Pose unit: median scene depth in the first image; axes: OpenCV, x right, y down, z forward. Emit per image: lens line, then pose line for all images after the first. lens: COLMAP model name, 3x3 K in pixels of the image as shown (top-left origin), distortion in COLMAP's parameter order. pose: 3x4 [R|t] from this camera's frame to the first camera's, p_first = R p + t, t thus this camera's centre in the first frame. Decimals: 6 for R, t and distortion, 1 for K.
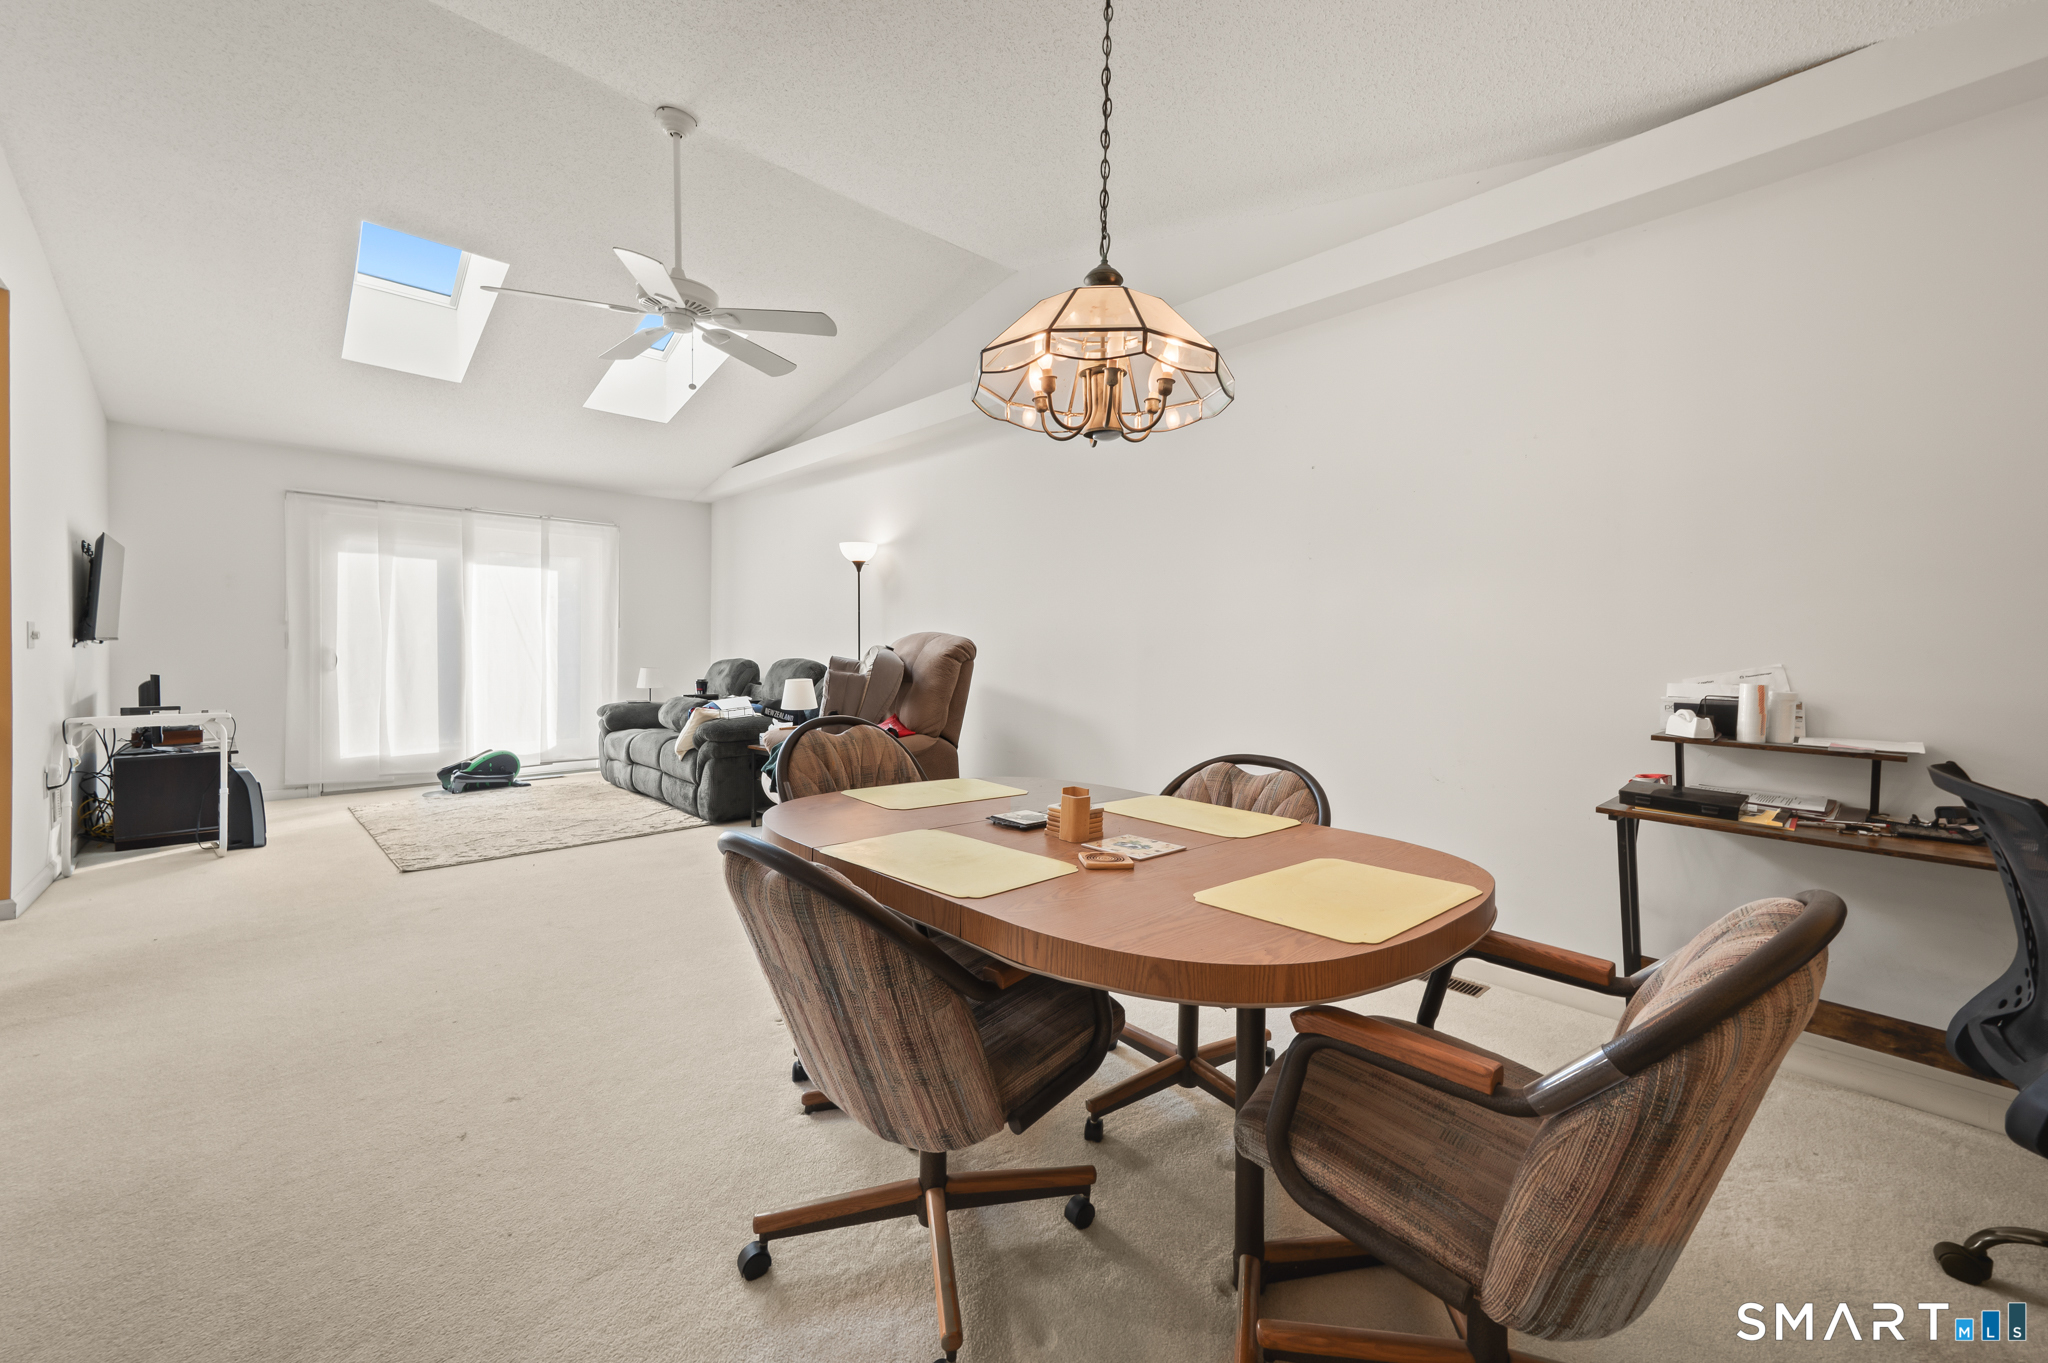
lens RADIAL K [[816.7, 0, 1024.0], [0, 816.7, 681.5], [0, 0, 1]] dist [0.000952, 0.000301]
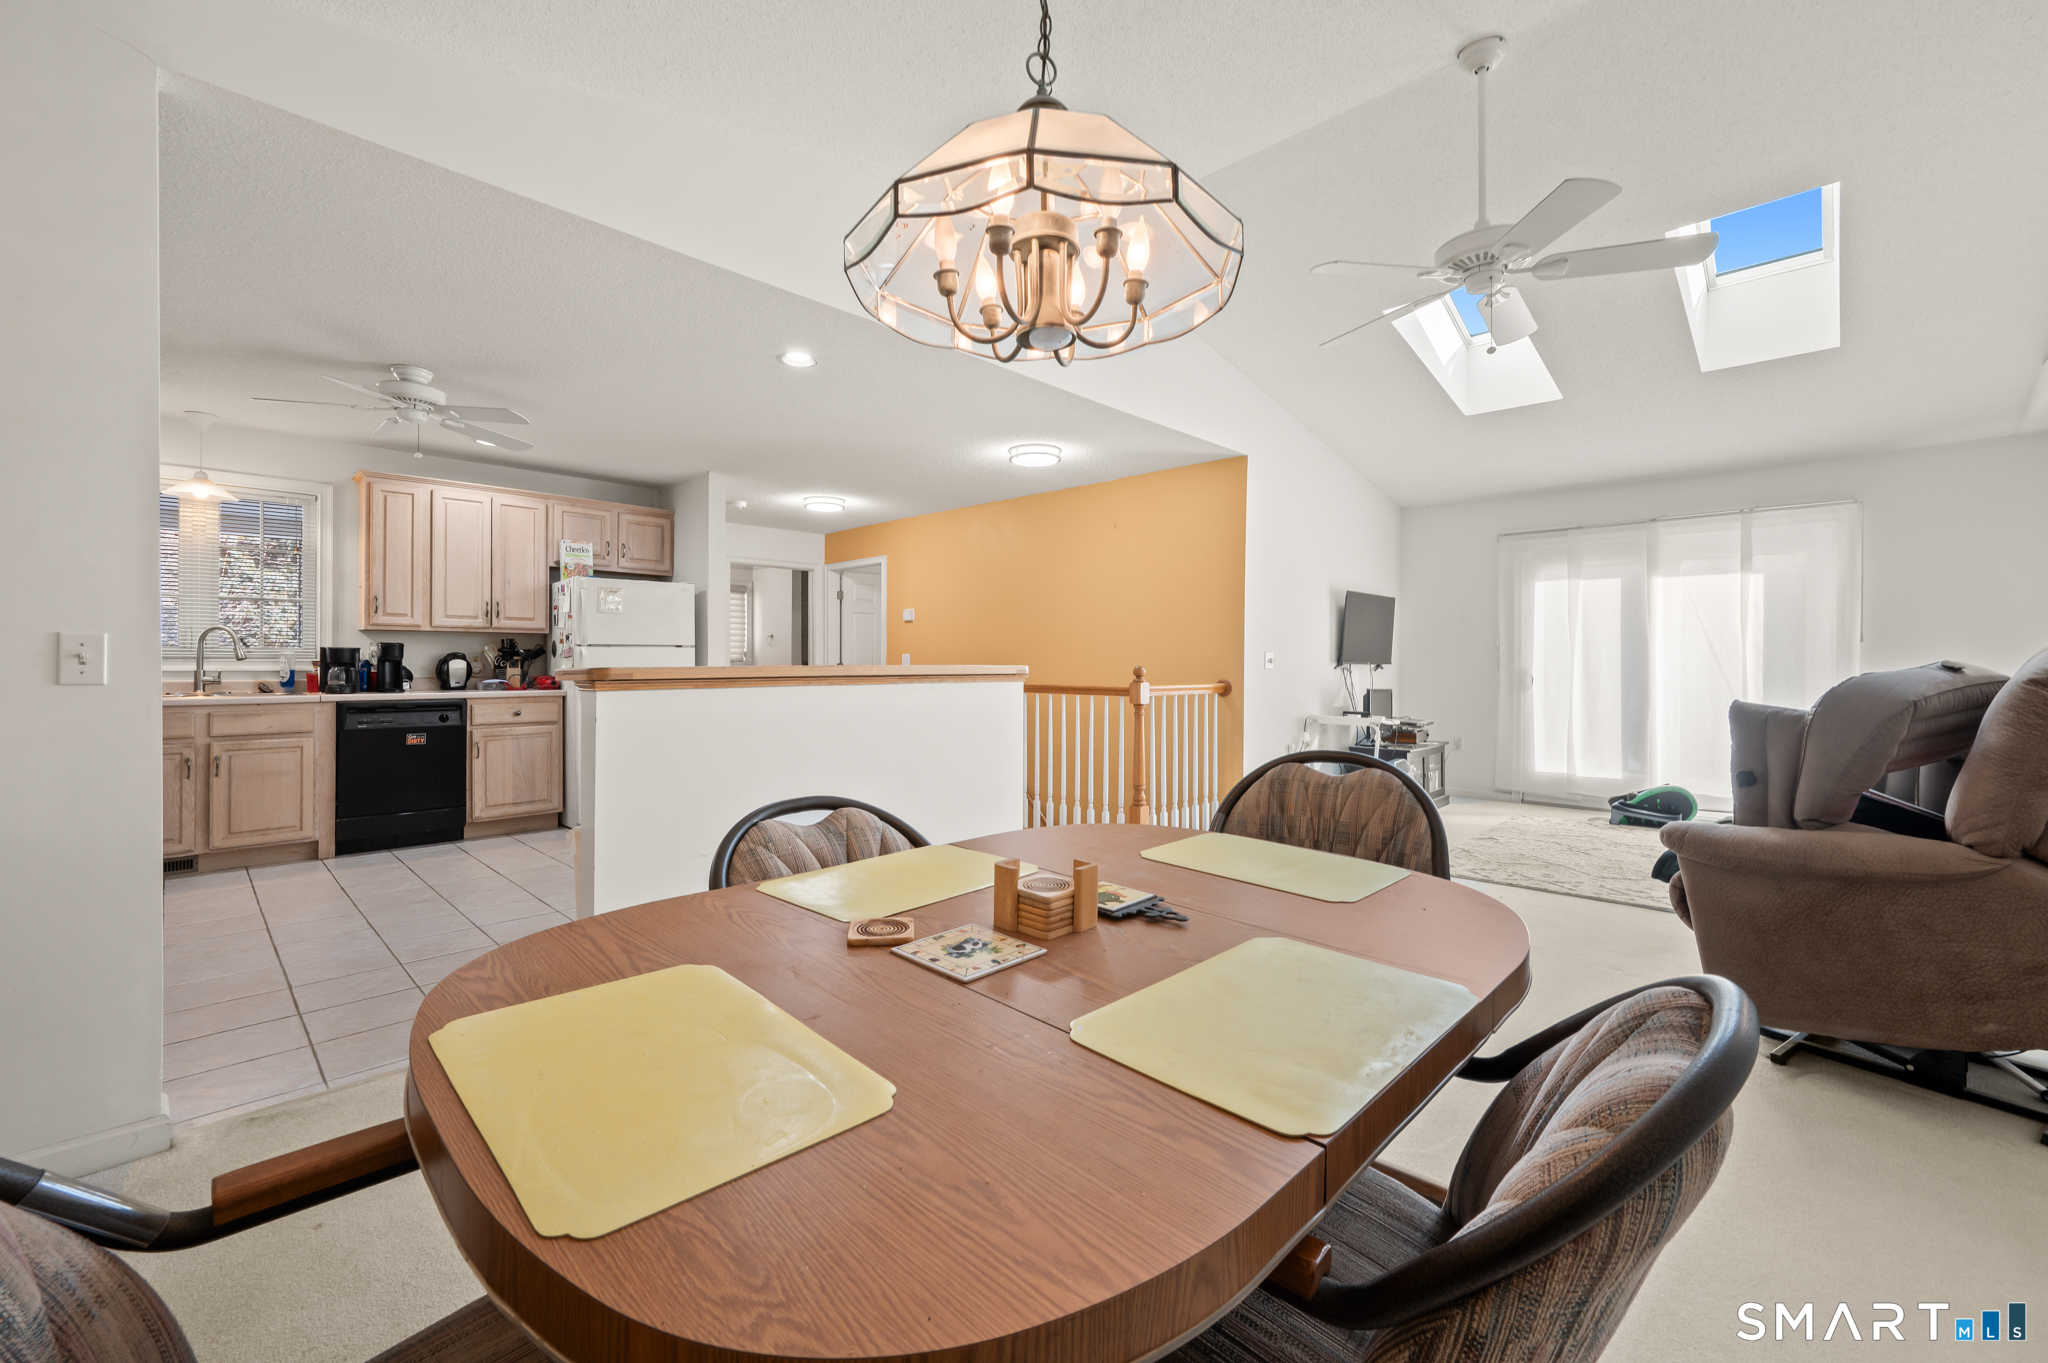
lens RADIAL K [[816.7, 0, 1024.0], [0, 816.7, 681.5], [0, 0, 1]] dist [0.000952, 0.000301]
pose [[0.044464, 0.013423, -0.998921, 0.215707], [-0.042588, 0.999026, 0.011529, -0.008833], [0.998103, 0.042030, 0.044993, 0.265764]]
